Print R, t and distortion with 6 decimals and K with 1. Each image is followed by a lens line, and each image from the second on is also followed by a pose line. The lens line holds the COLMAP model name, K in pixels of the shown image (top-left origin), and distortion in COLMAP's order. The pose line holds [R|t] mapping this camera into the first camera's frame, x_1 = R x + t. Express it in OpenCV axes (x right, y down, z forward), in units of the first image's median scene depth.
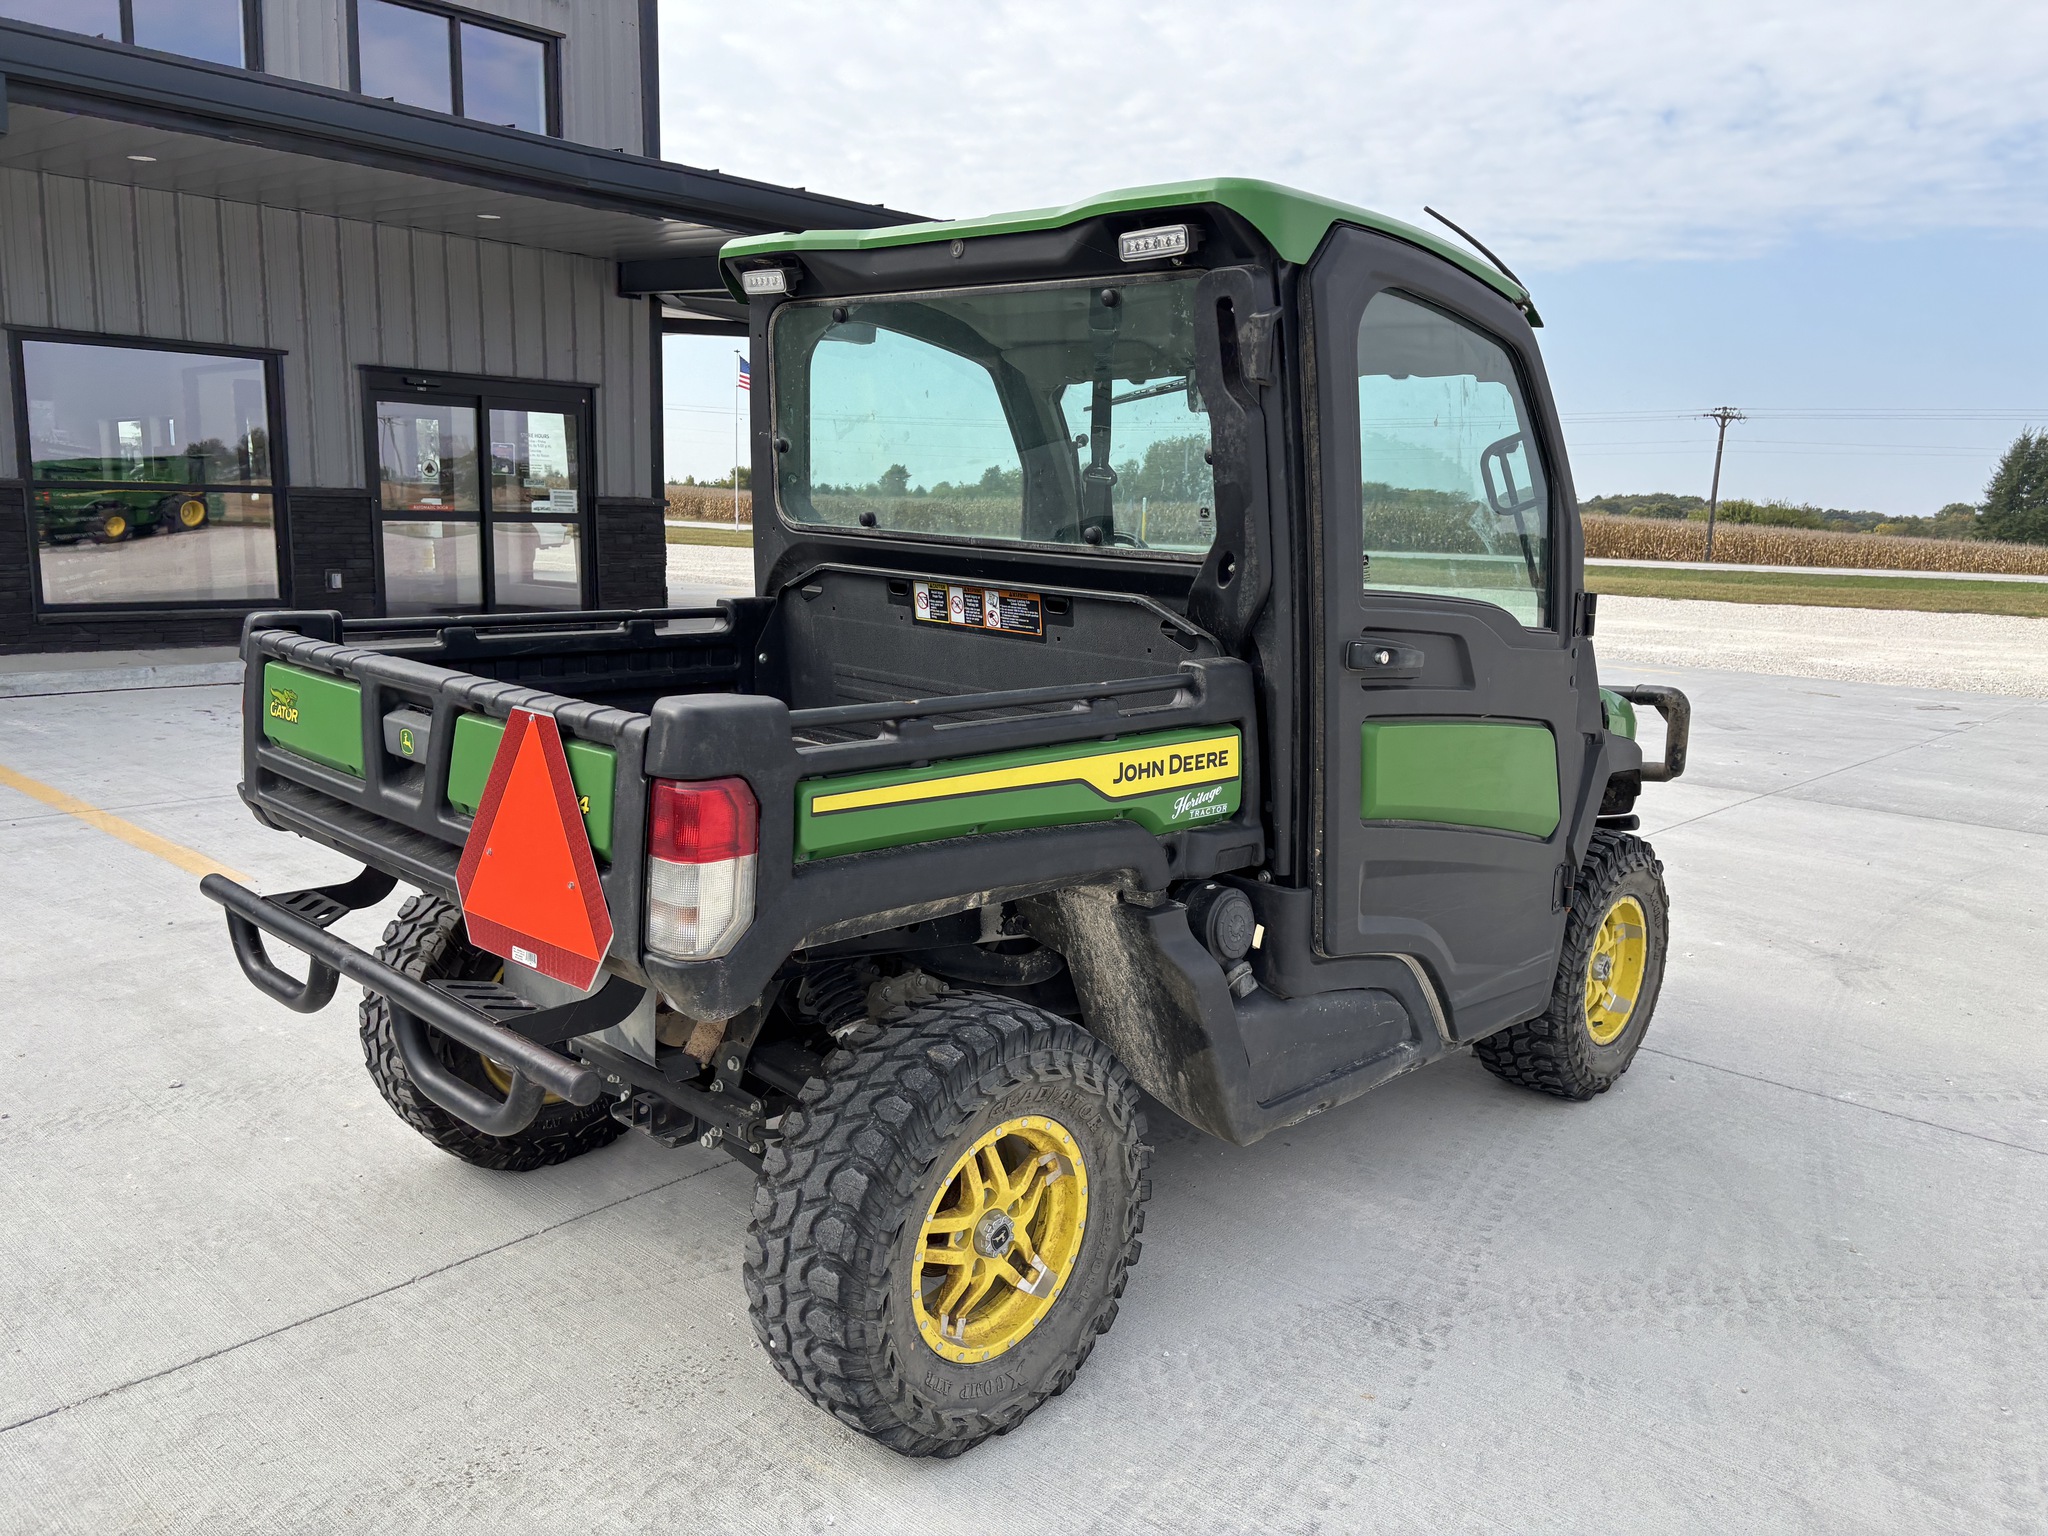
lens RADIAL K [[1537.9, 0, 1038.2], [0, 1537.9, 778.1], [0, 0, 1]] dist [0.070086, -0.072908]
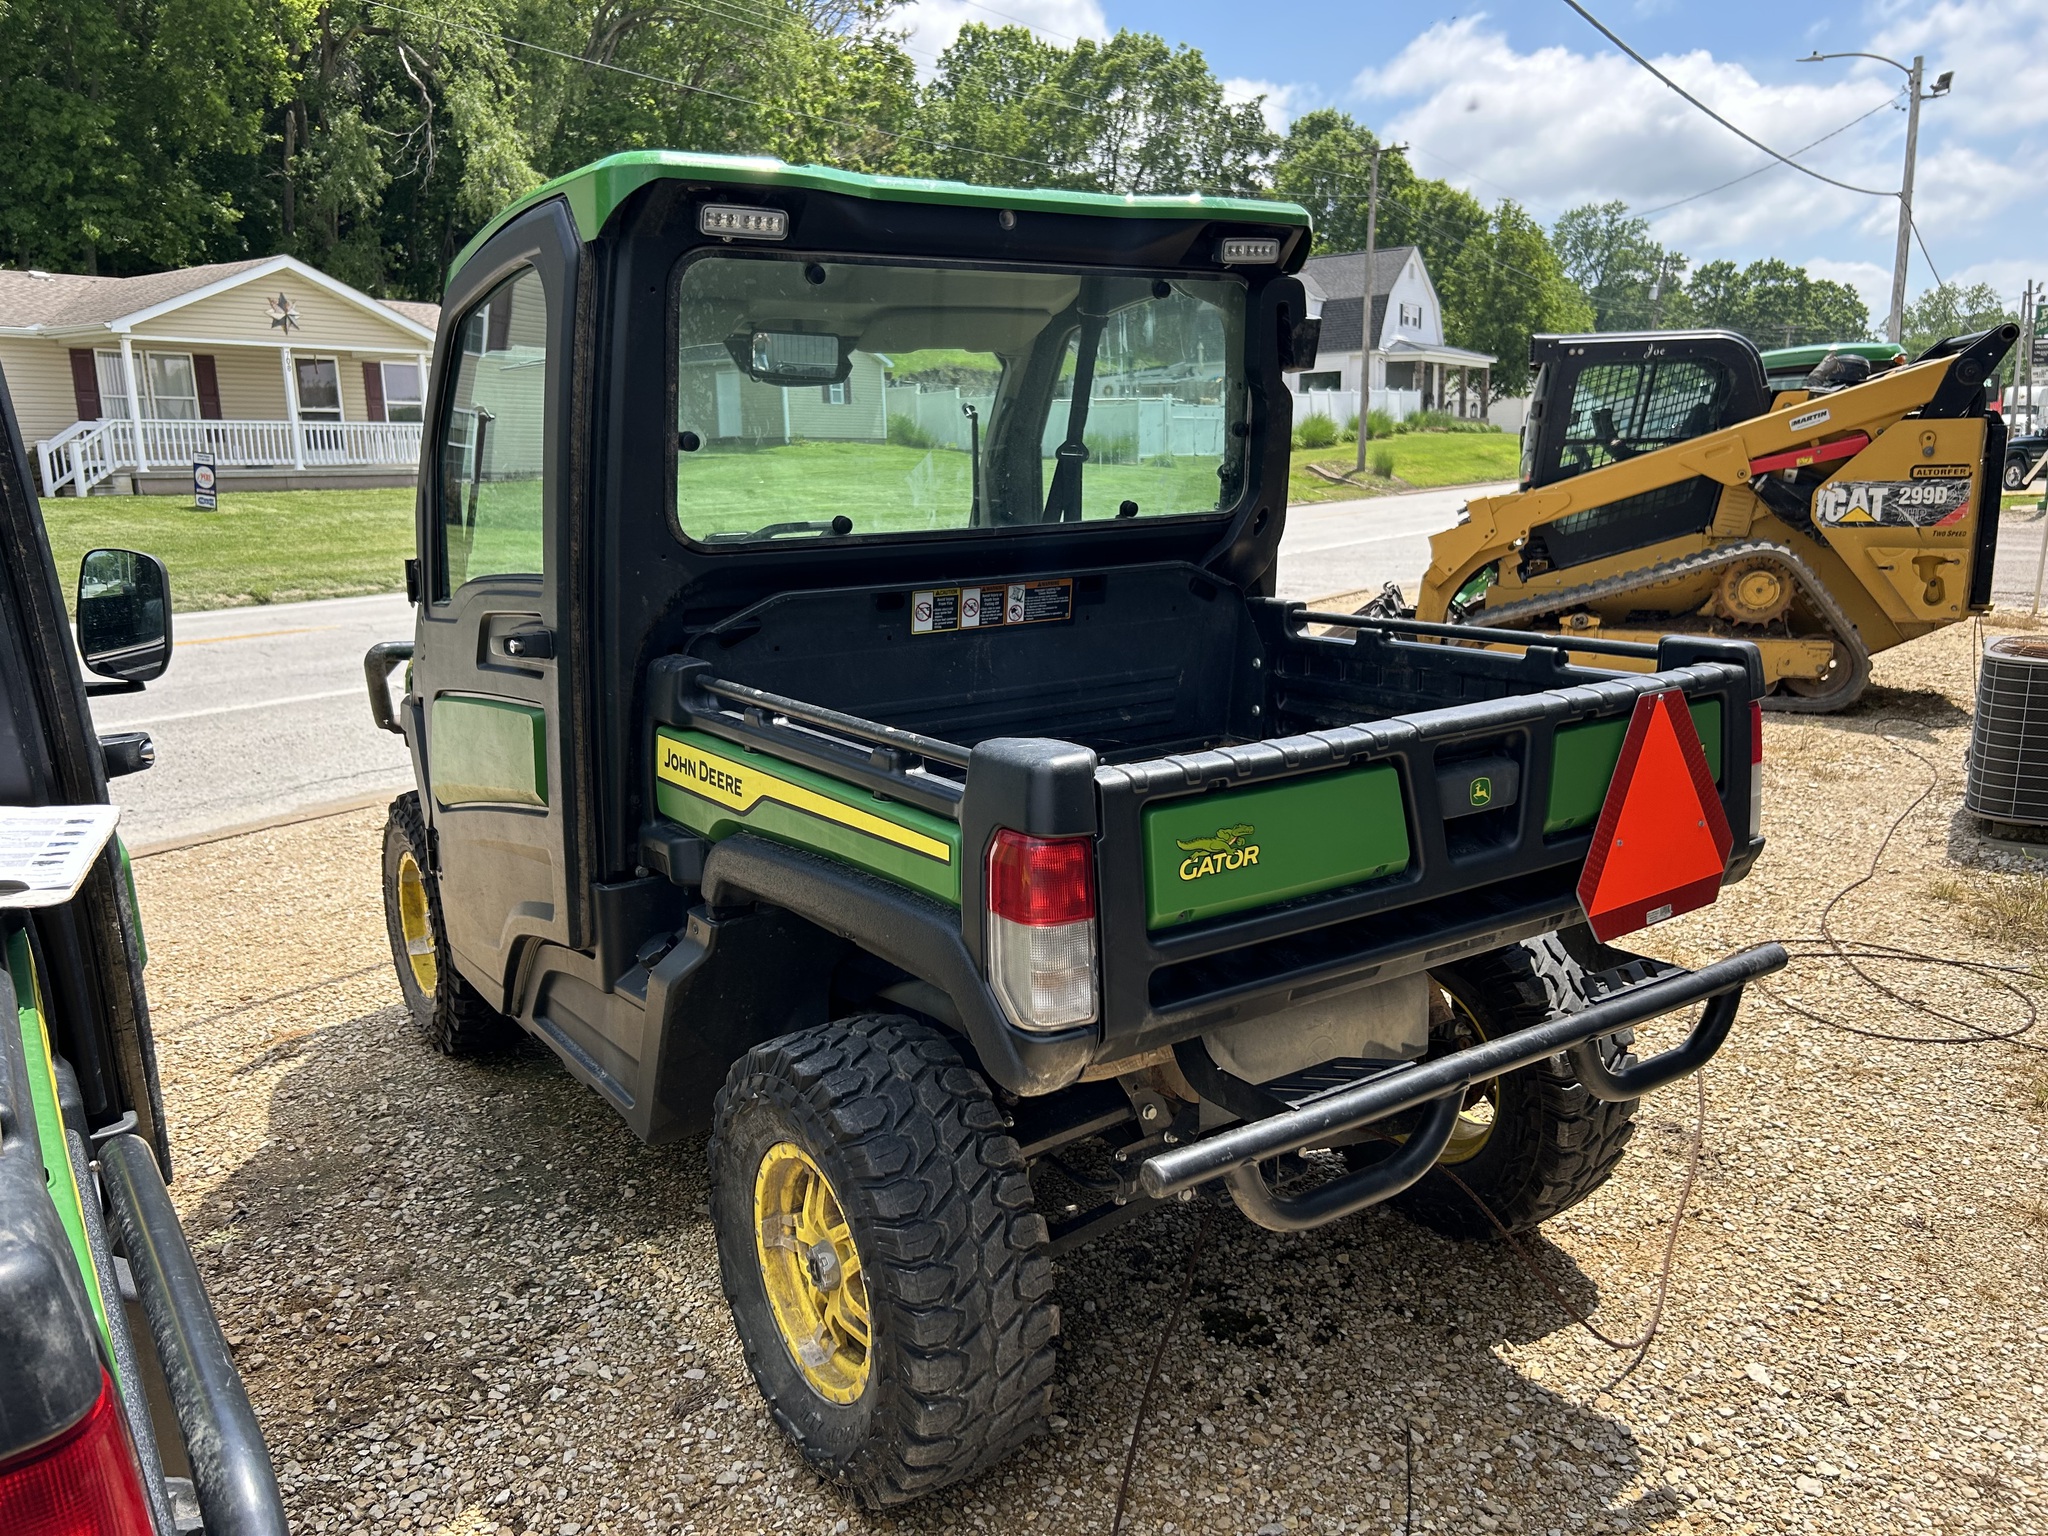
lens RADIAL K [[1601.8, 0, 1024.4], [0, 1601.8, 829.8], [0, 0, 1]] dist [0.038471, -0.001157]
pose [[0.204628, -0.280034, 0.937928, -1.016131], [0.209299, 0.948560, 0.237546, -0.214261], [-0.956202, 0.147698, 0.252713, 0.769663]]
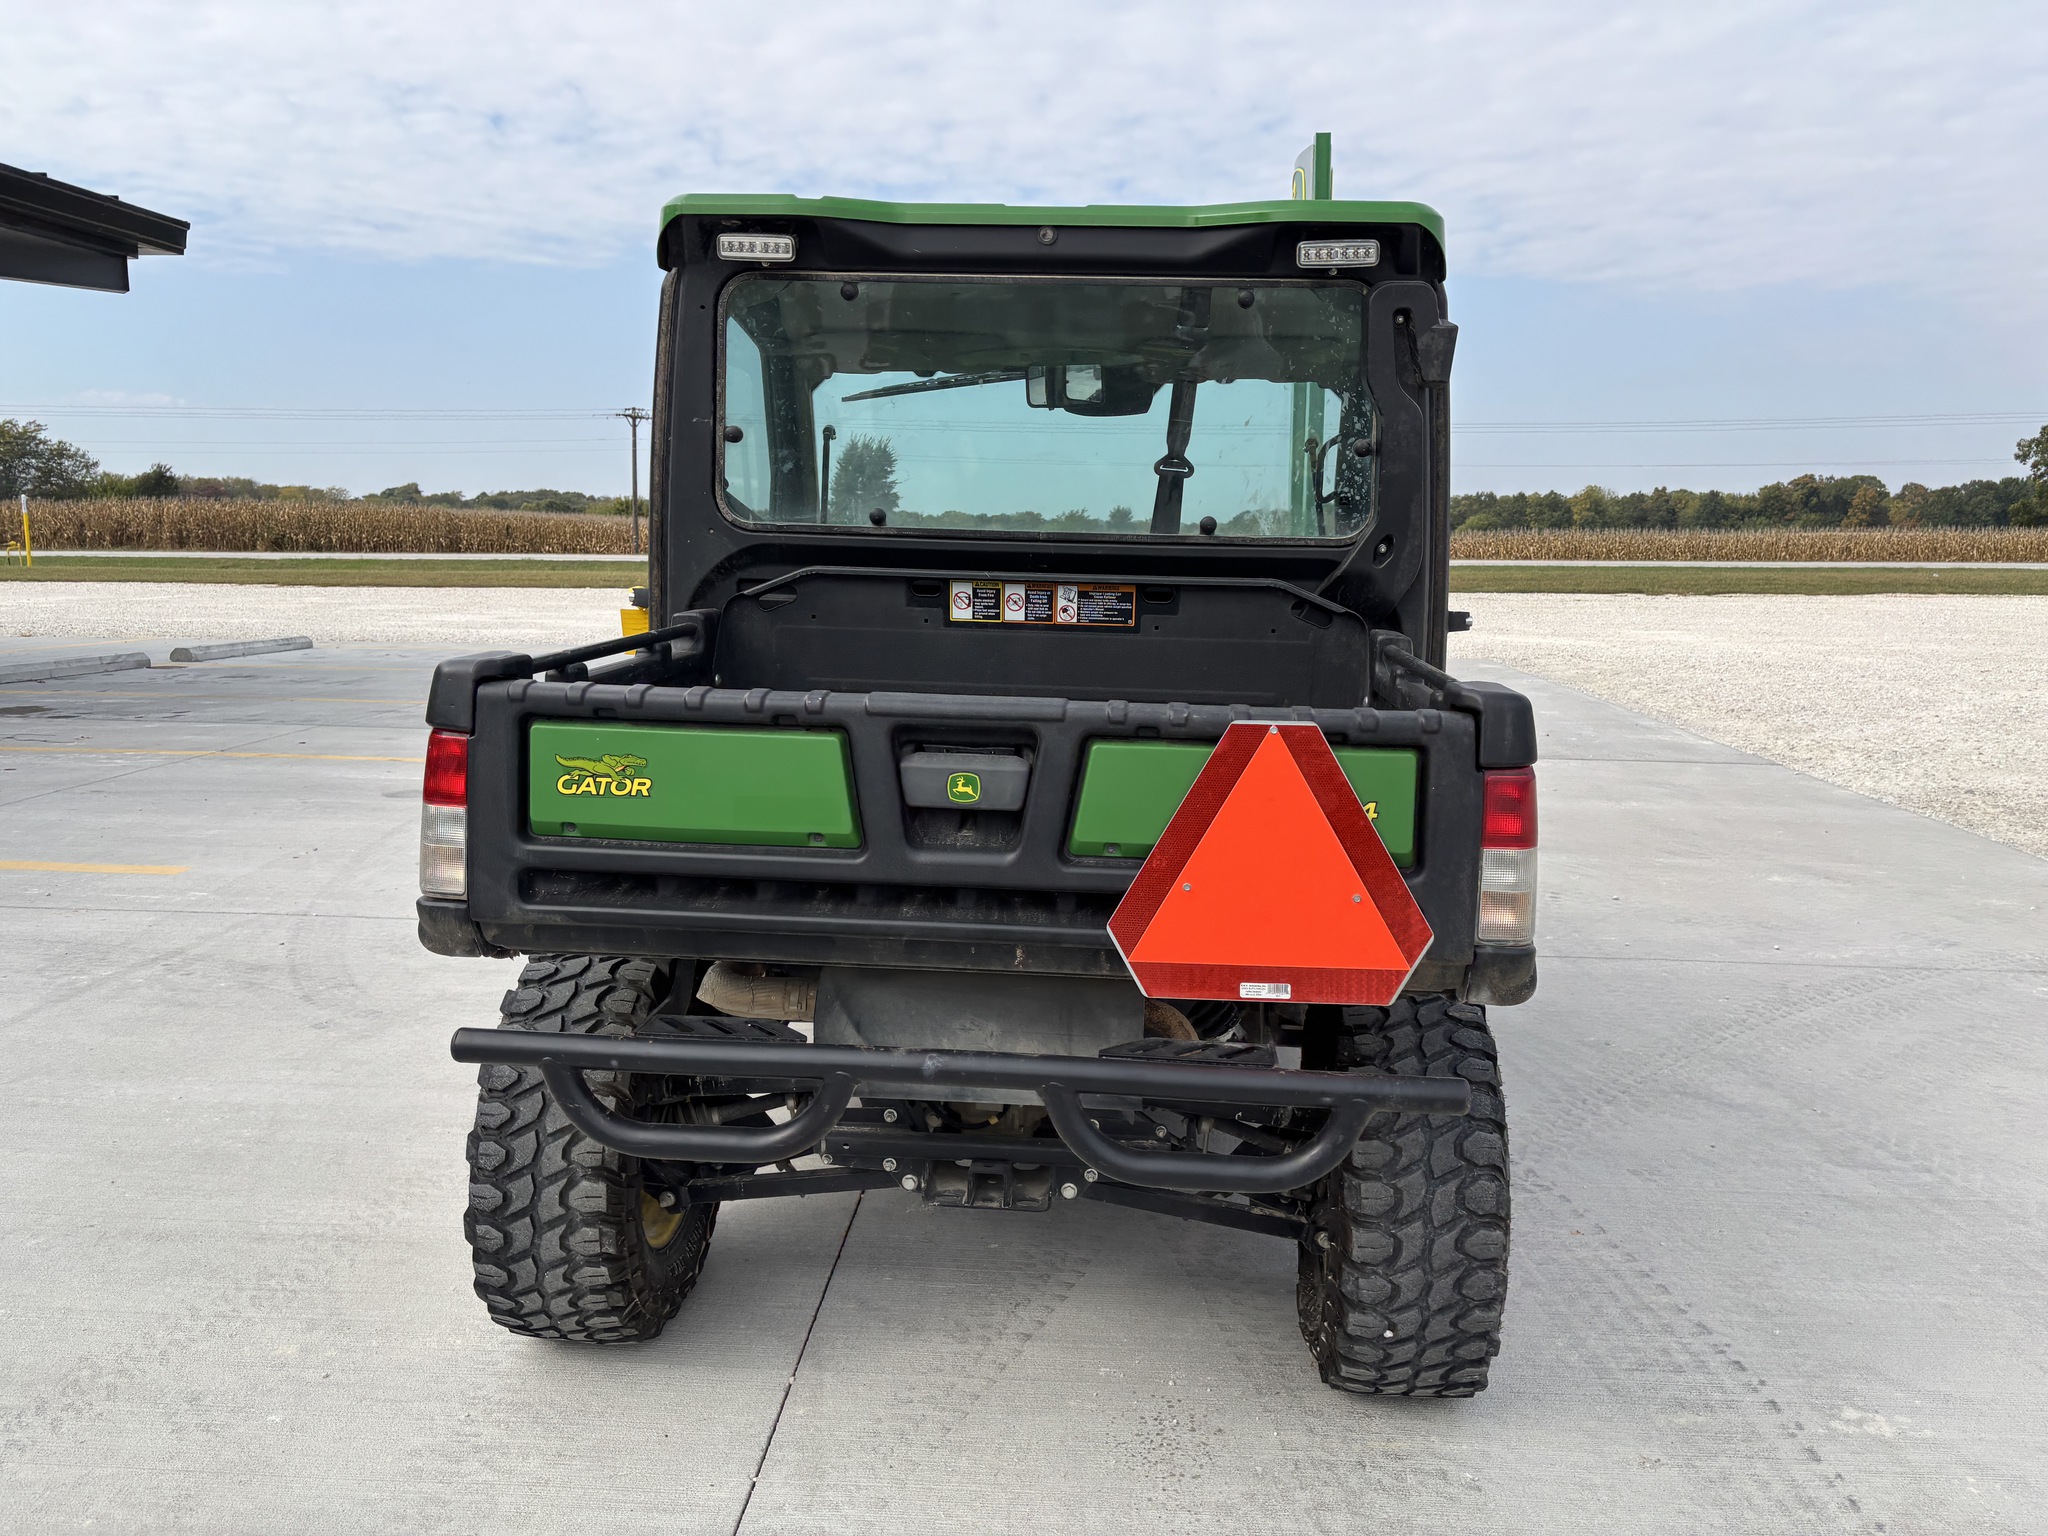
lens RADIAL K [[1546.8, 0, 1041.2], [0, 1546.8, 766.9], [0, 0, 1]] dist [0.029492, 0.003734]
pose [[0.773552, -0.123048, 0.621673, -0.674826], [0.126107, 0.991239, 0.039281, -0.047965], [-0.621060, 0.048011, 0.782291, 0.245432]]
